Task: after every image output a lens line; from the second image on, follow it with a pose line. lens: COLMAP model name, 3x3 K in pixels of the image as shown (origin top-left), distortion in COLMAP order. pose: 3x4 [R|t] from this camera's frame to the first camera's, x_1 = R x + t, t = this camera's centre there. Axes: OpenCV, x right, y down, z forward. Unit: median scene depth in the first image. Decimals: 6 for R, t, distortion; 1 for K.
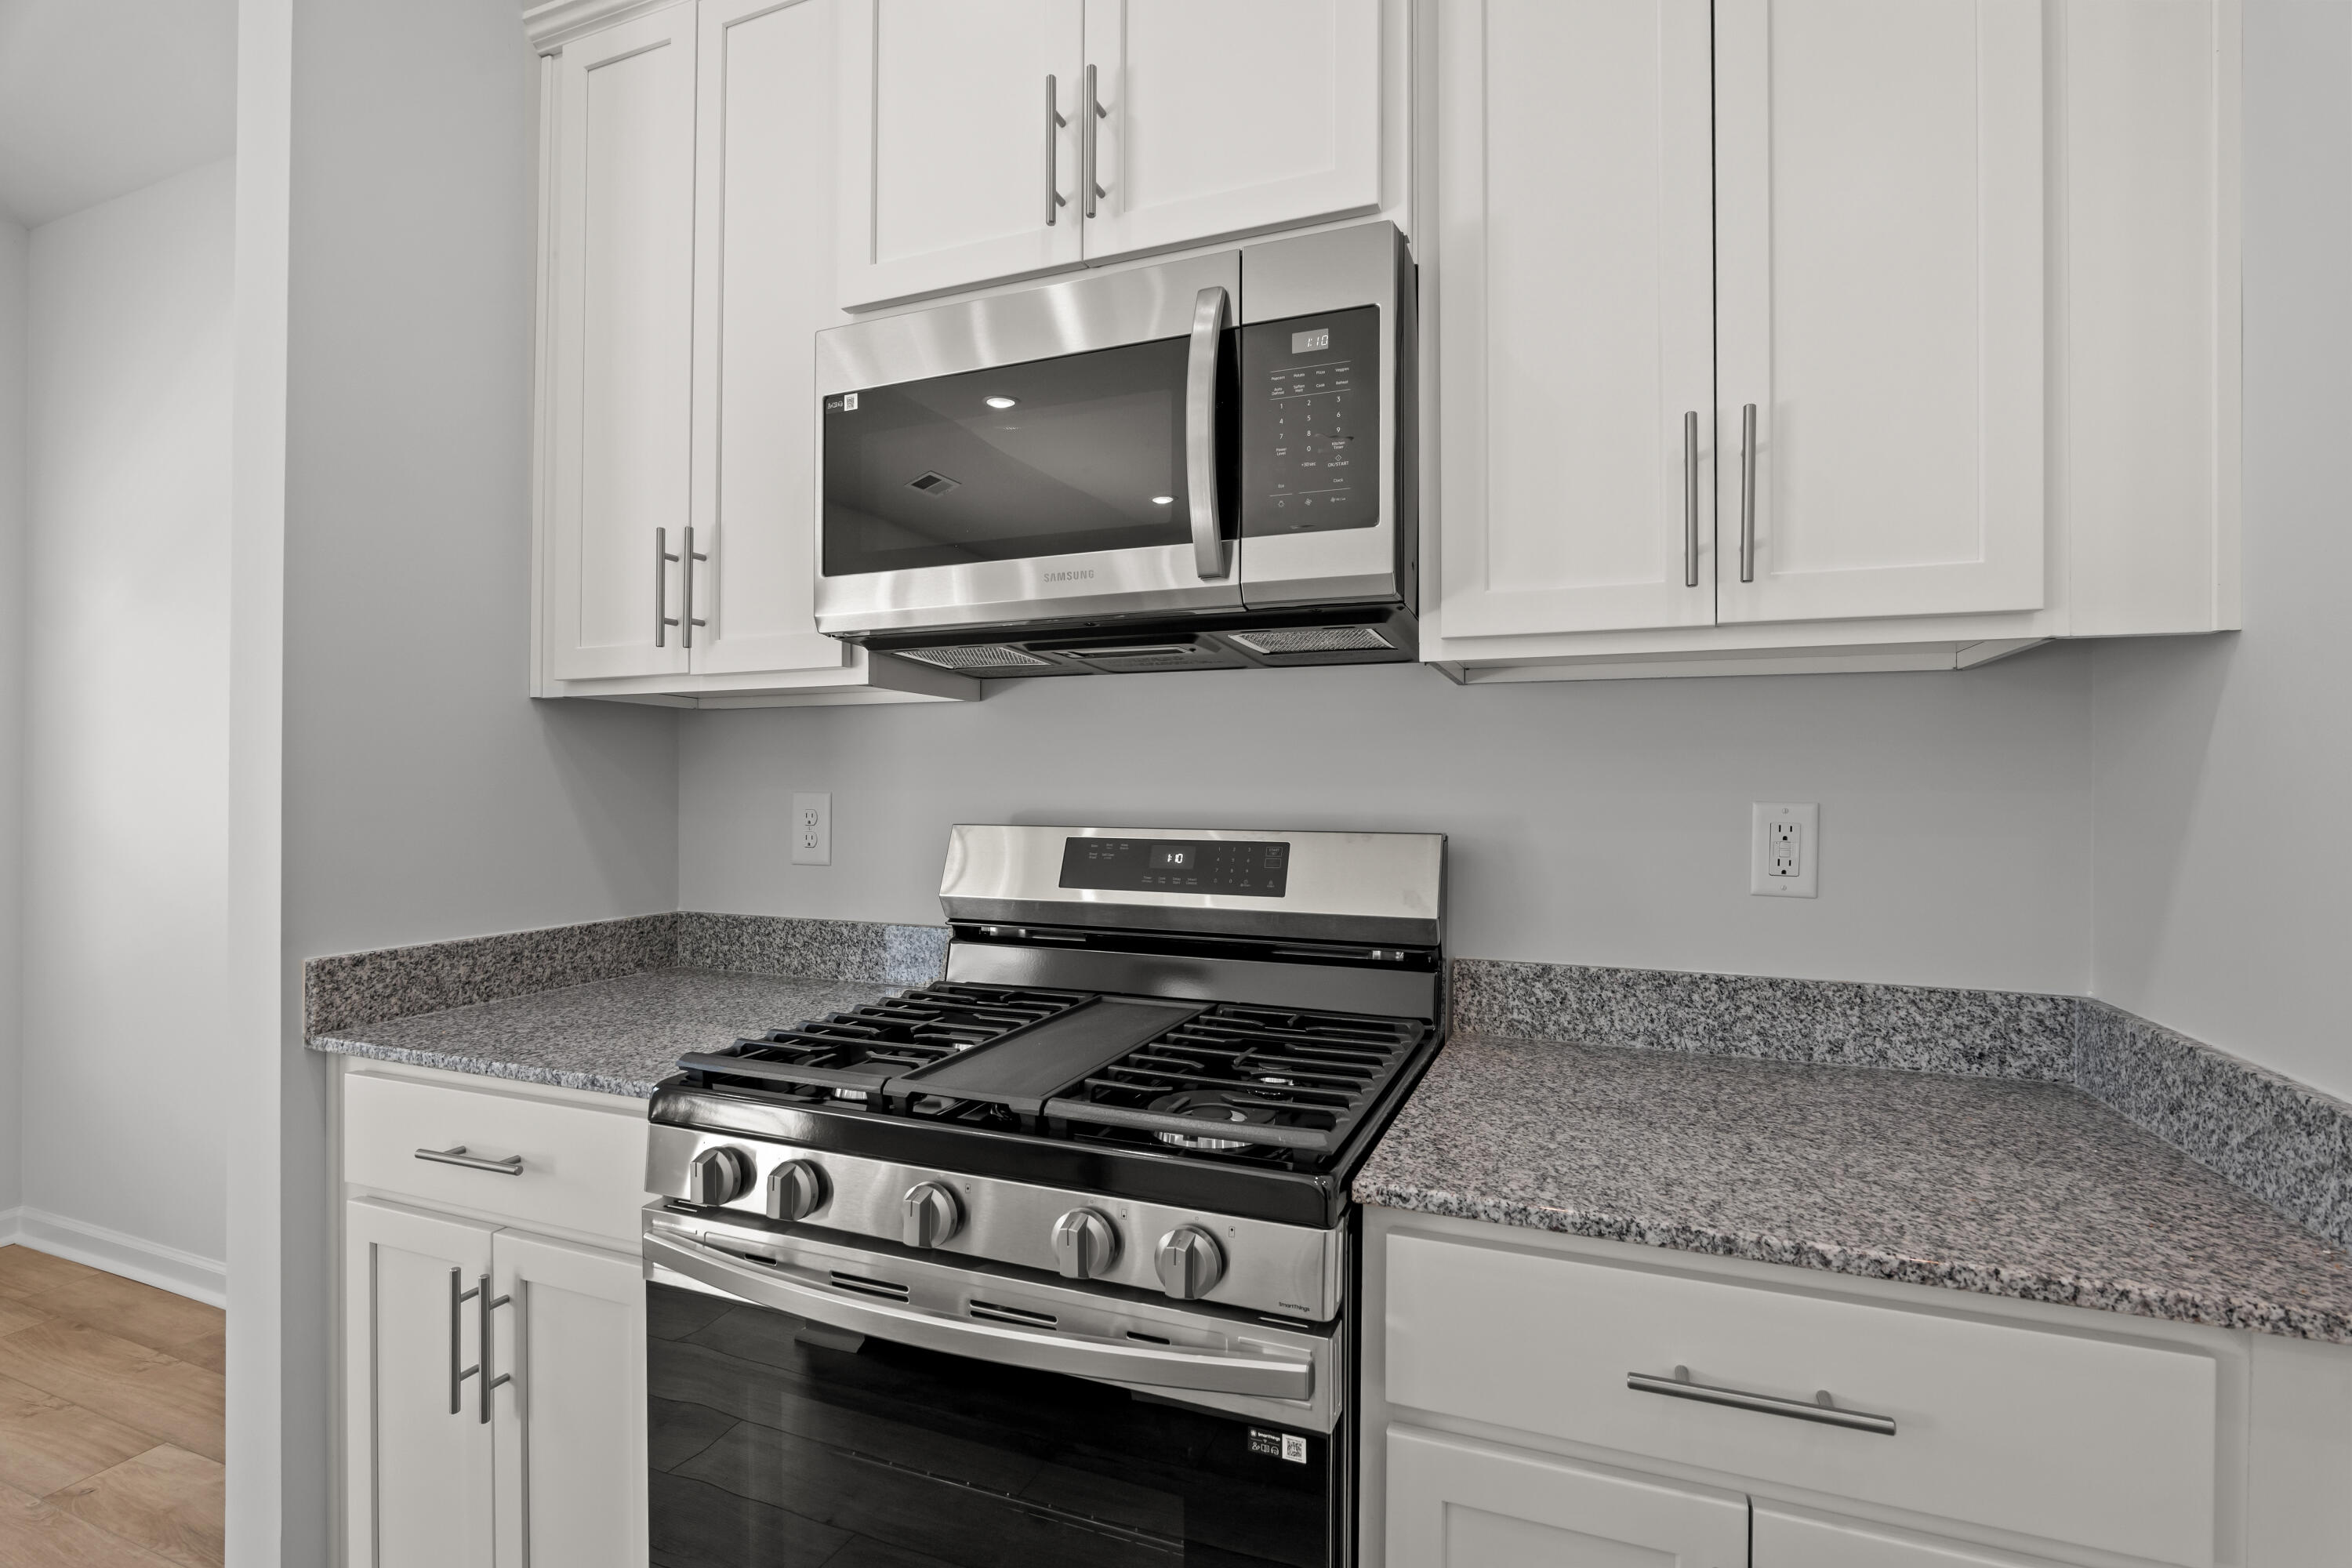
lens RADIAL K [[1098.1, 0, 1170.3], [0, 1098.1, 783.8], [0, 0, 1]] dist [-0.022326, 0.006356]
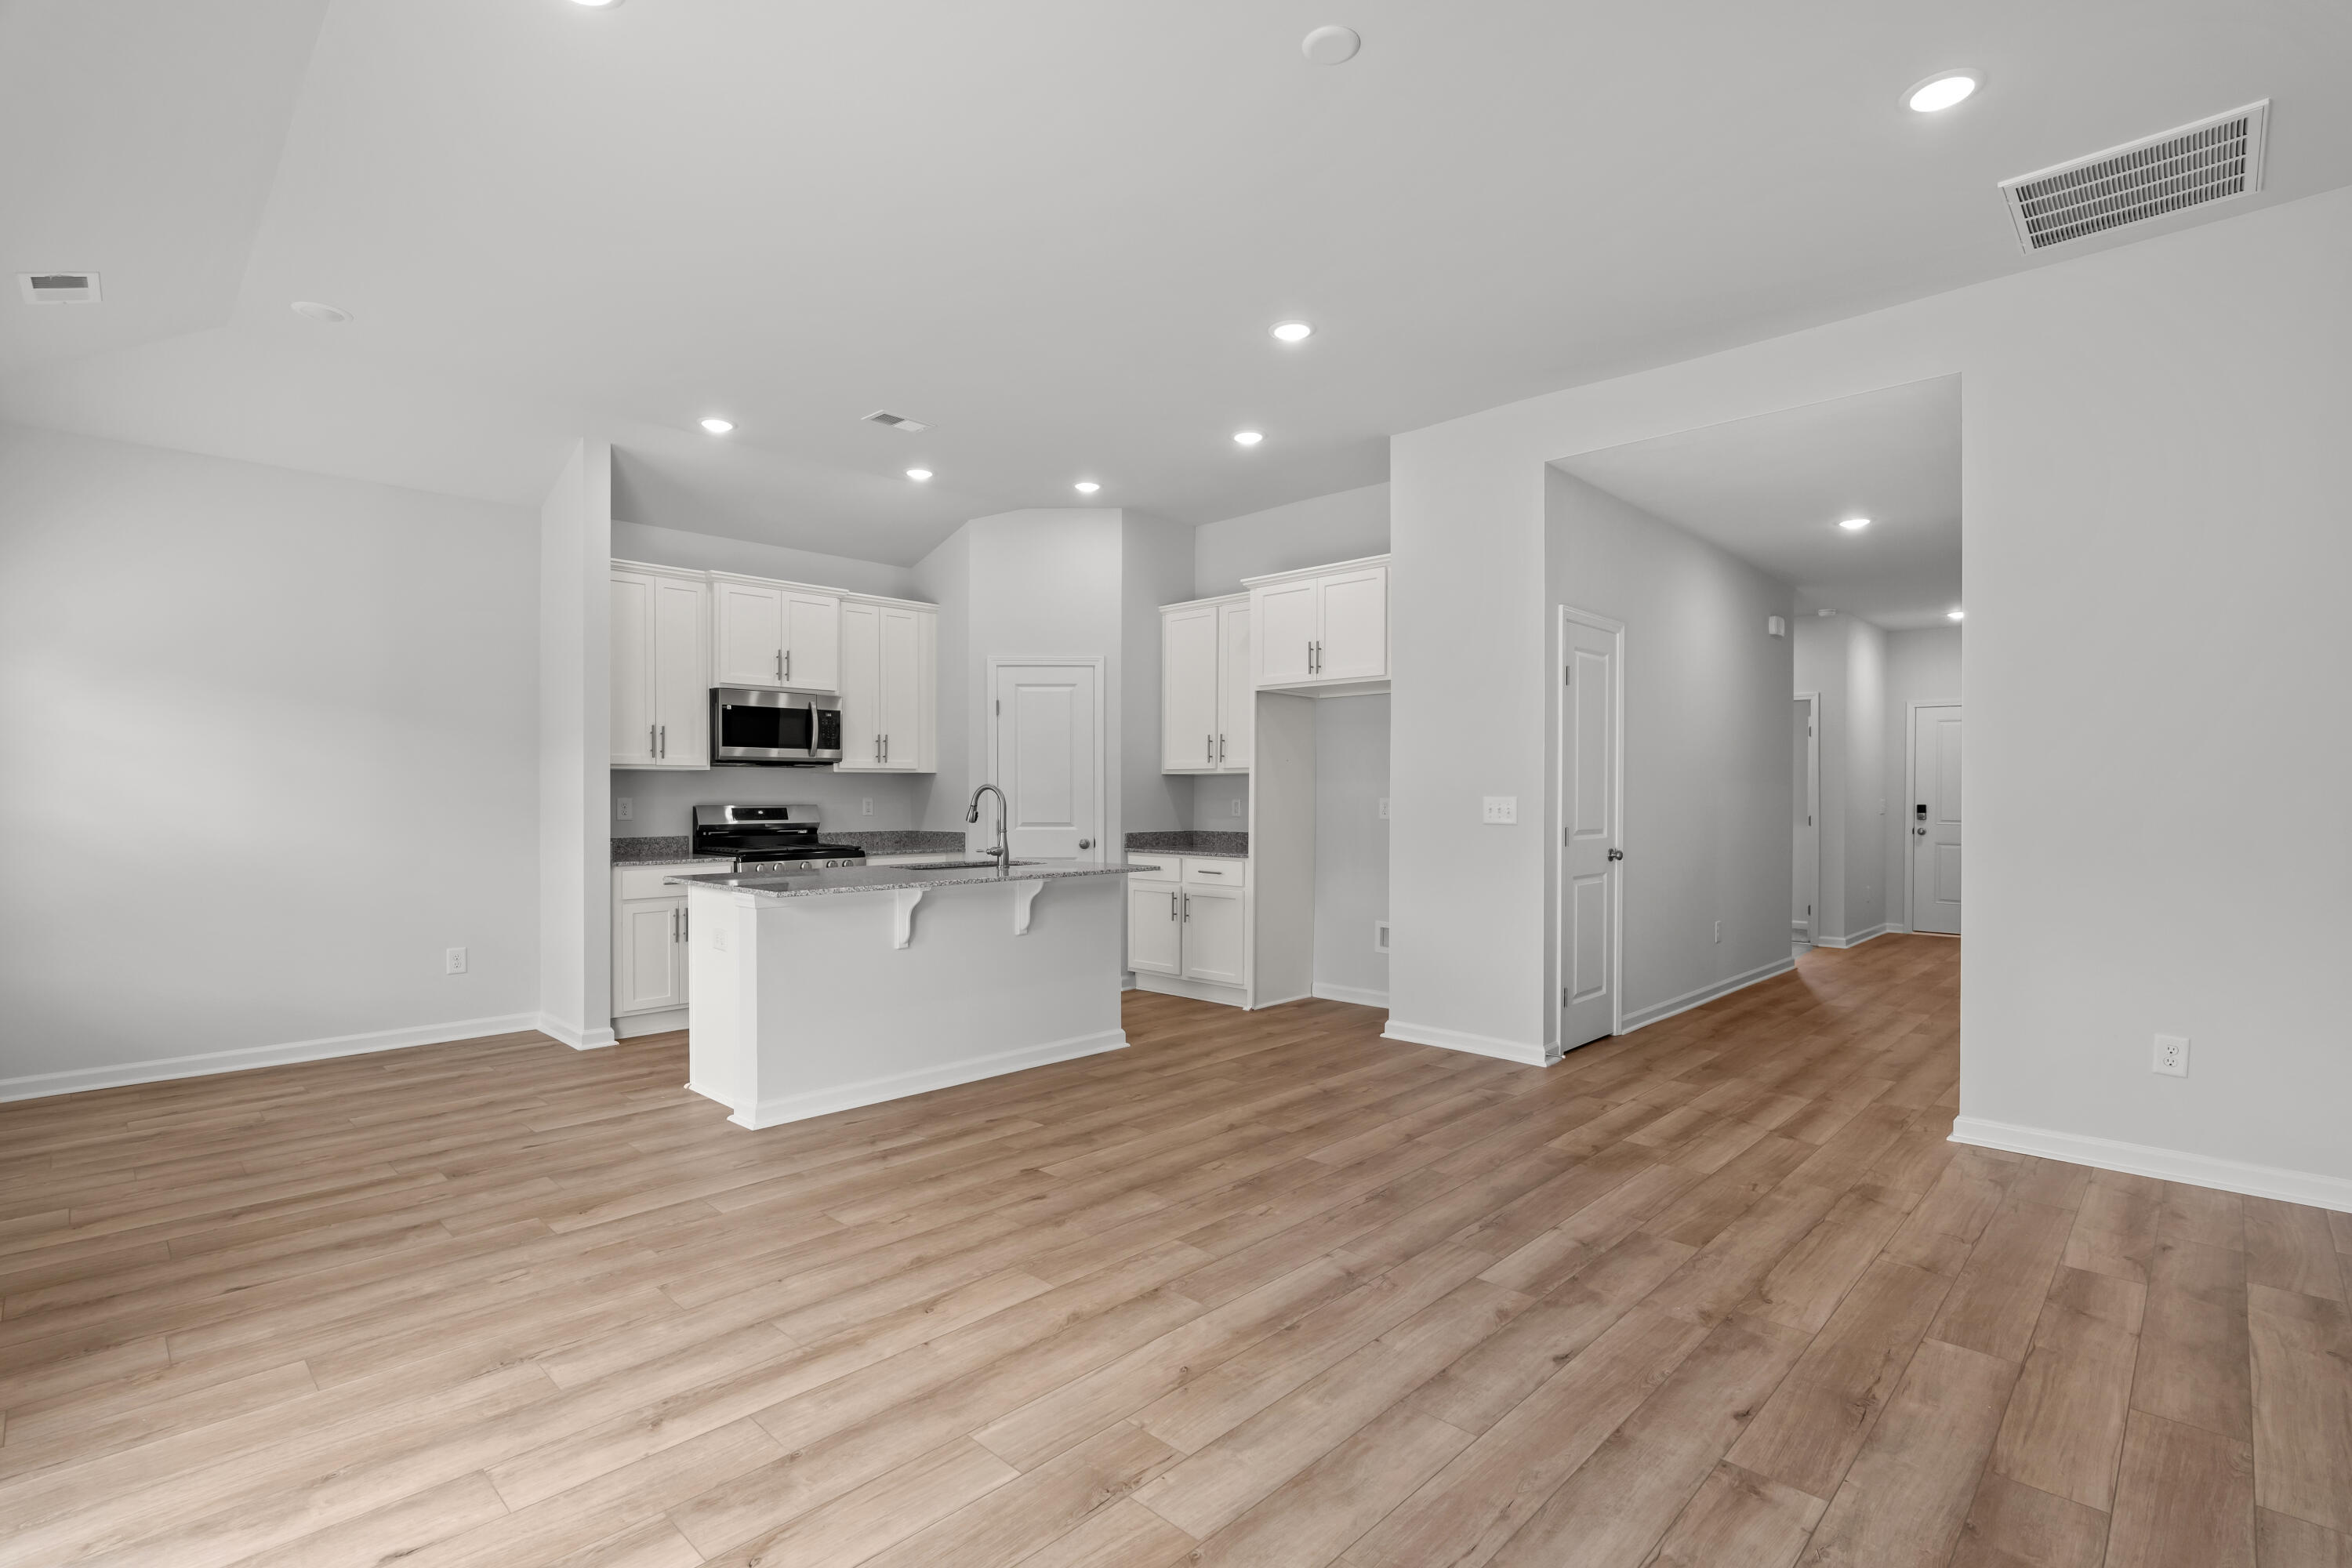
lens RADIAL K [[1098.1, 0, 1175.4], [0, 1098.1, 800.4], [0, 0, 1]] dist [-0.022326, 0.006356]
pose [[0.380099, -0.006312, 0.924924, -3.694915], [0.001033, 0.999979, 0.006399, -0.003197], [-0.924945, -0.001477, 0.380098, -2.329603]]
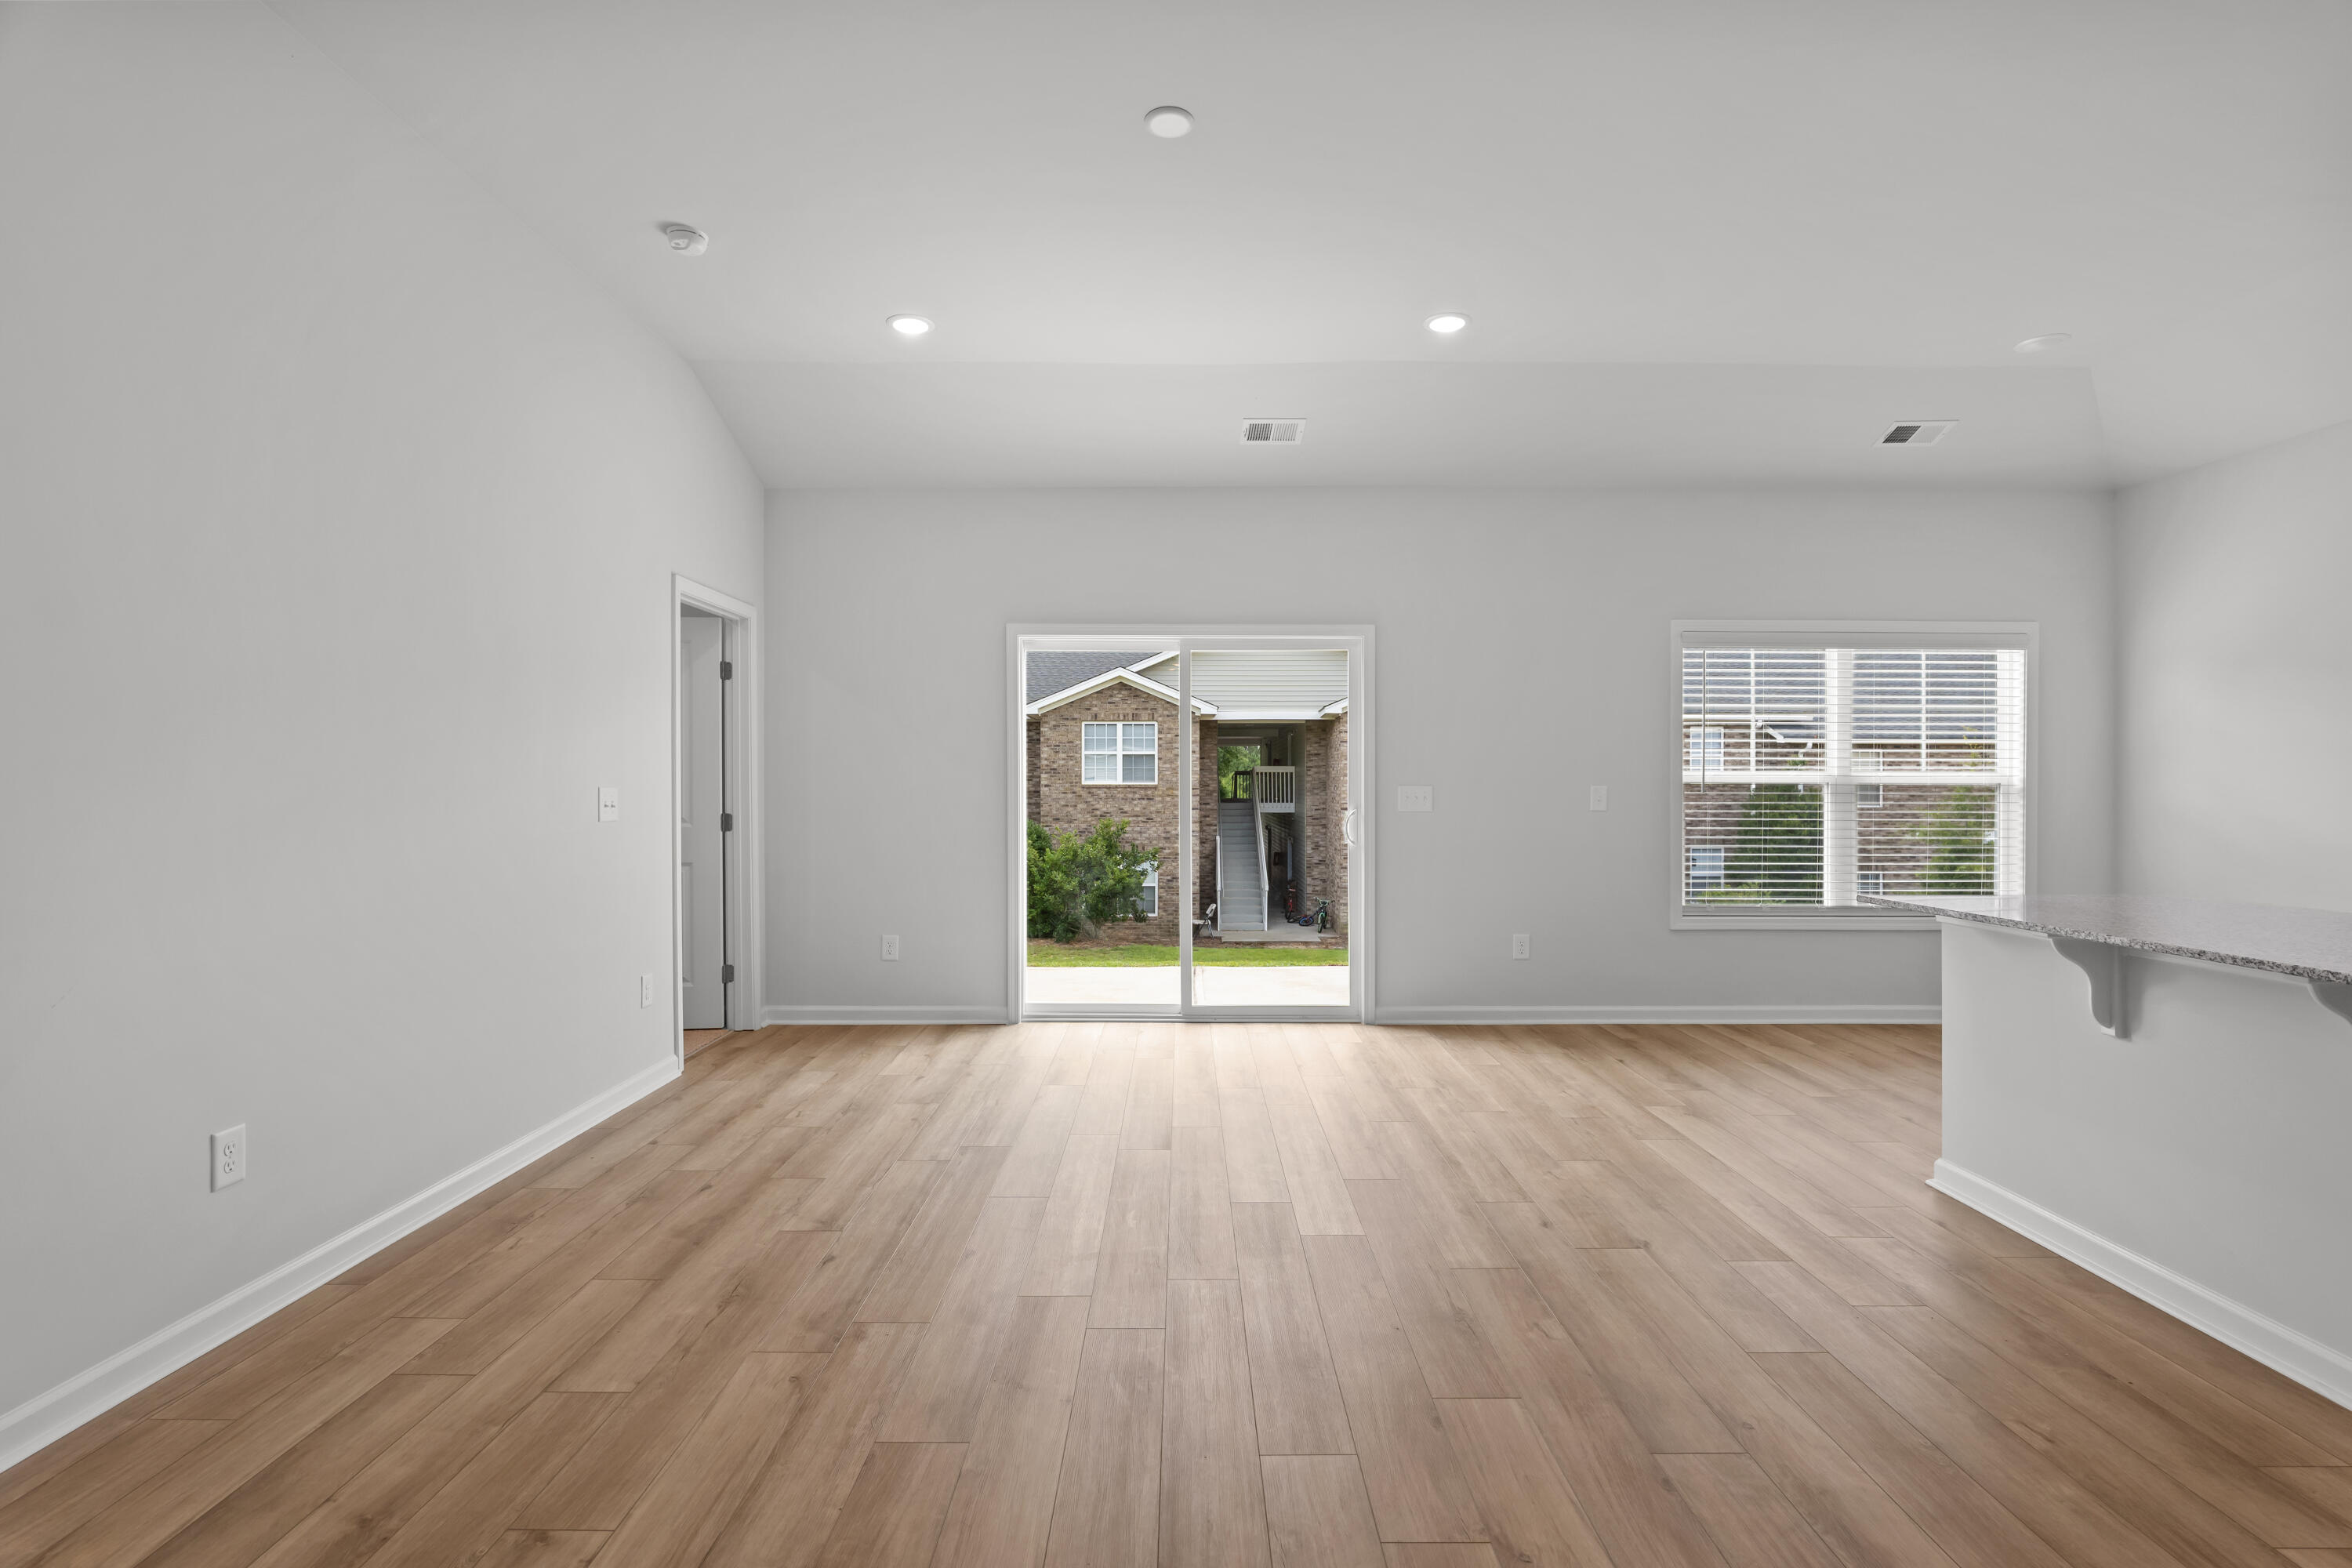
lens RADIAL K [[1098.1, 0, 1171.4], [0, 1098.1, 769.3], [0, 0, 1]] dist [-0.022326, 0.006356]
pose [[0.363187, -0.011307, -0.931648, 0.224303], [-0.001294, 0.999919, -0.012640, 0.000047], [0.931715, 0.005796, 0.363143, -2.643112]]
